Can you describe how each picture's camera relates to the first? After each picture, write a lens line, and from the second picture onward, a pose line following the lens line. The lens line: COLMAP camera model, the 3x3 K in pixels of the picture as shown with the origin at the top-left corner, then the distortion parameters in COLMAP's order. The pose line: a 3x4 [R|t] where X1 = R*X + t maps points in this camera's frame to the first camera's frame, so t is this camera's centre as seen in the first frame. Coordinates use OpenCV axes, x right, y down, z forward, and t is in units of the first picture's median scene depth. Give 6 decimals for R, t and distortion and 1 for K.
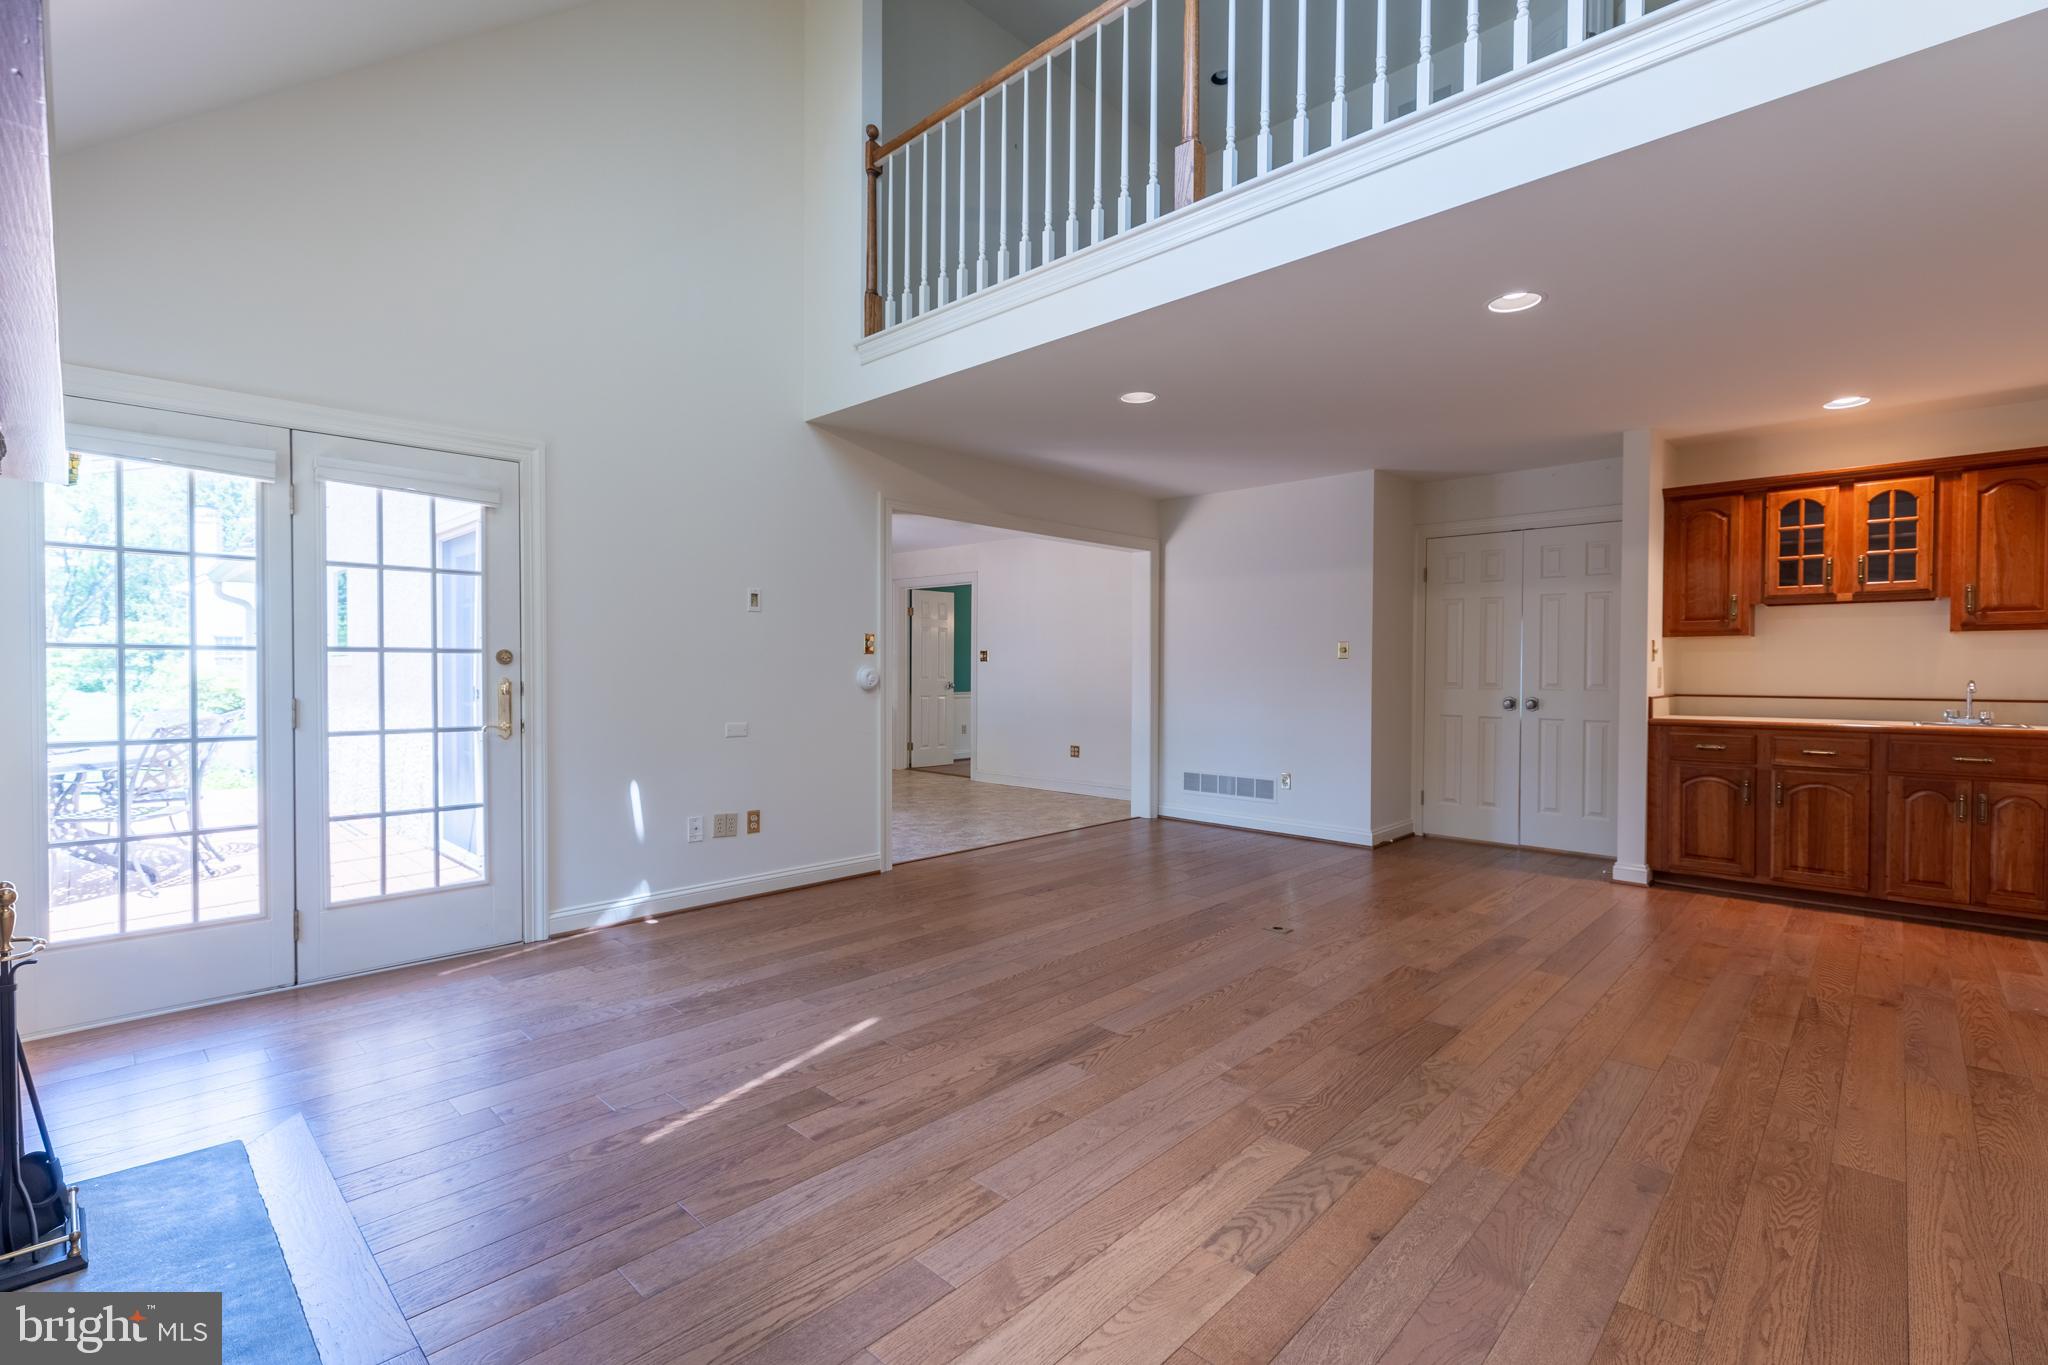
lens RADIAL K [[912.6, 0, 1028.5], [0, 912.6, 681.6], [0, 0, 1]] dist [0.007335, -0.002953]
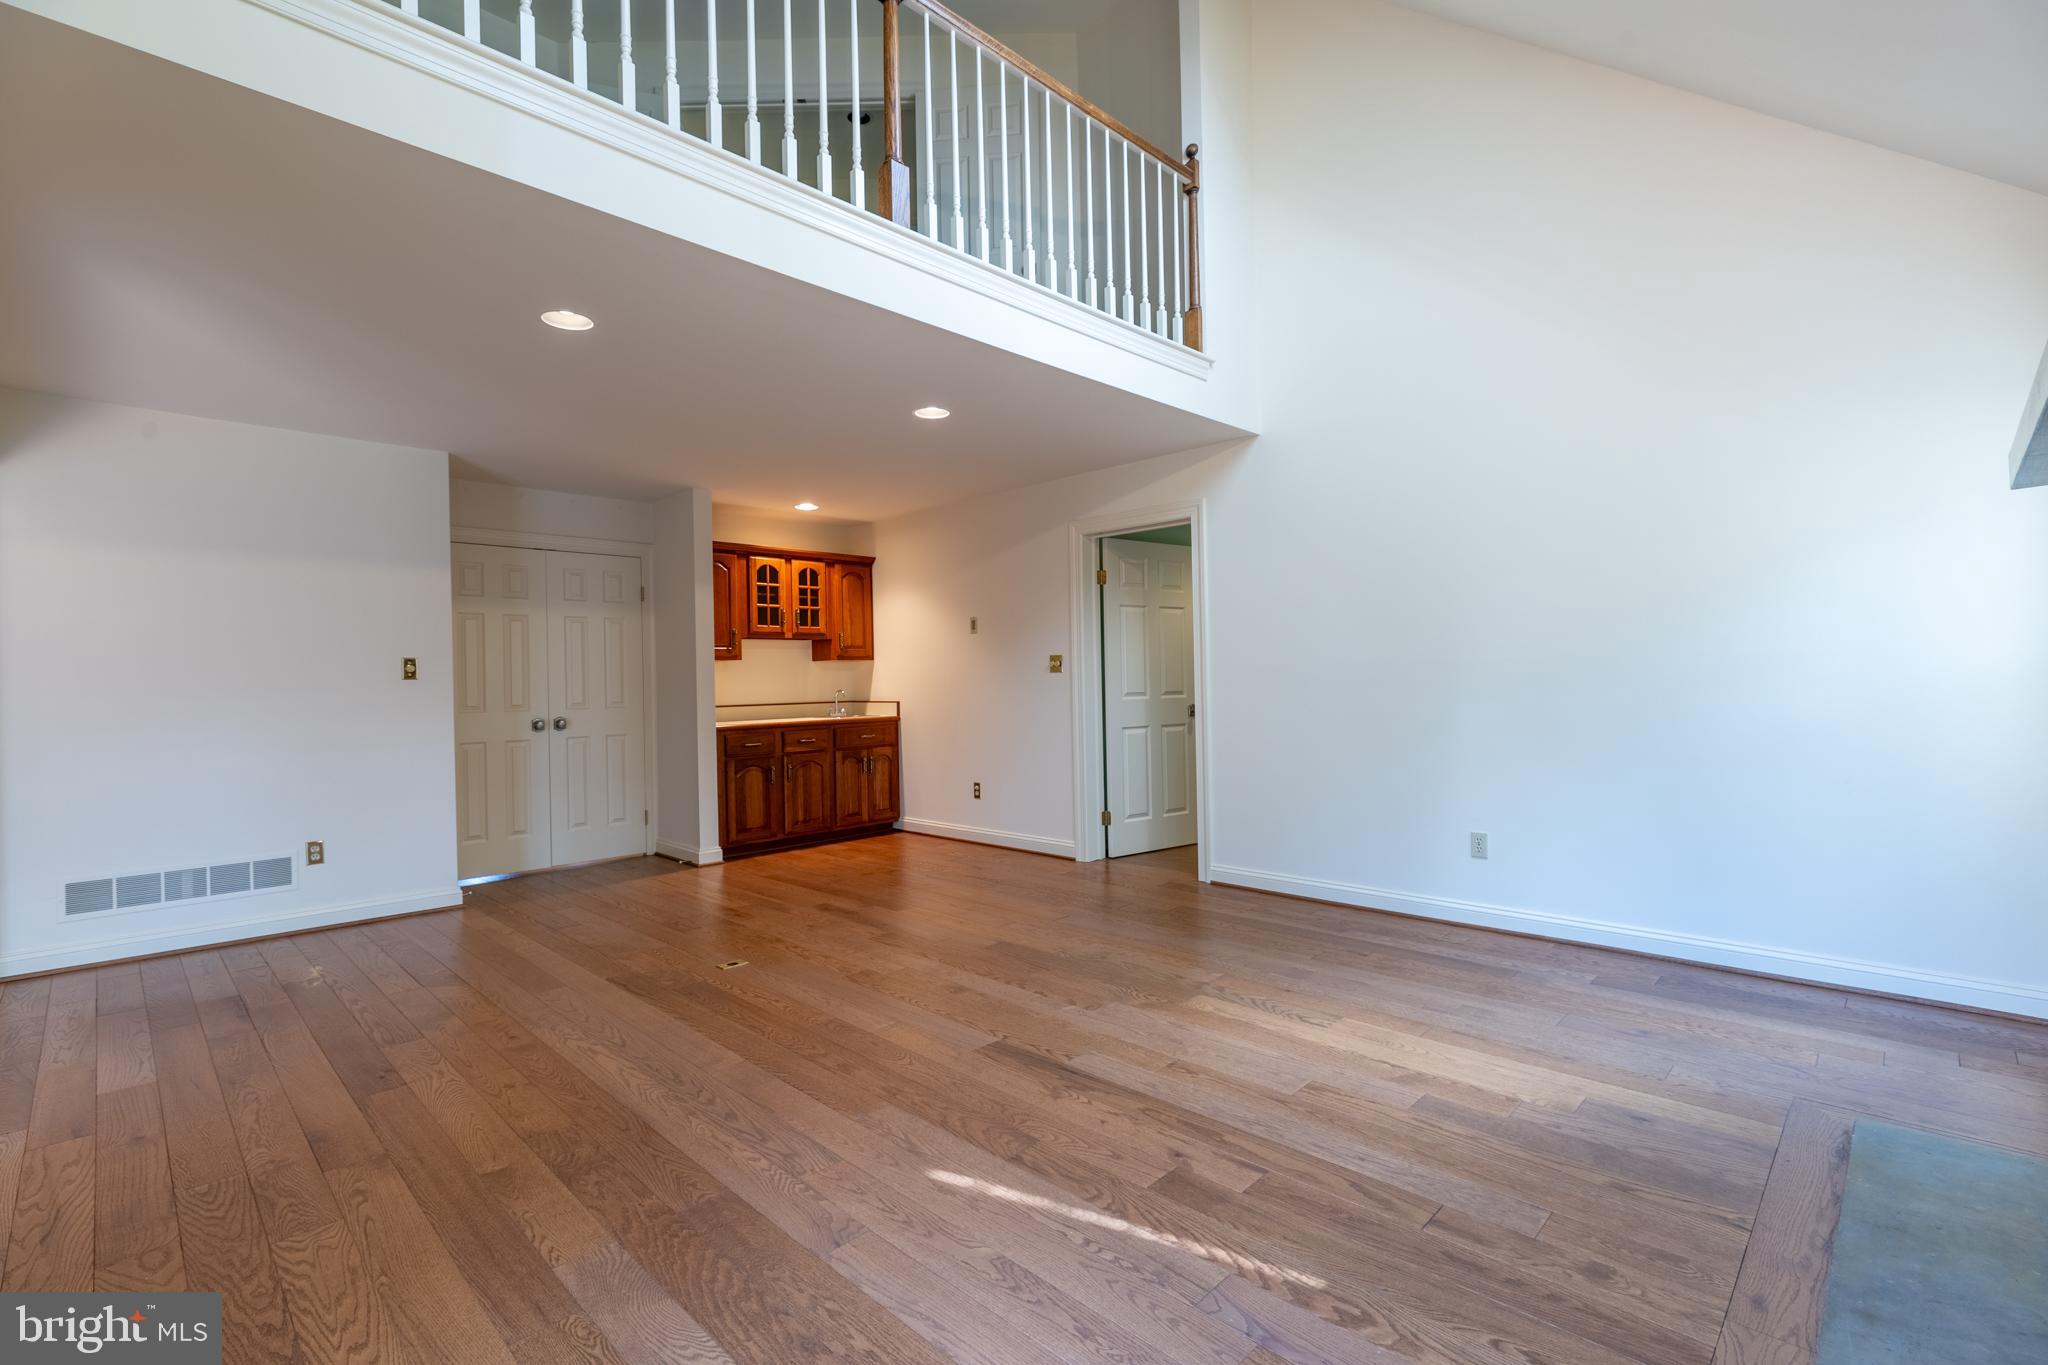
lens RADIAL K [[917.7, 0, 1032.4], [0, 917.7, 682.2], [0, 0, 1]] dist [0.002240, 0.000233]
pose [[0.016047, -0.004642, 0.999860, -0.821974], [0.034940, 0.999381, 0.004079, -0.013612], [-0.999261, 0.034870, 0.016199, 0.833820]]
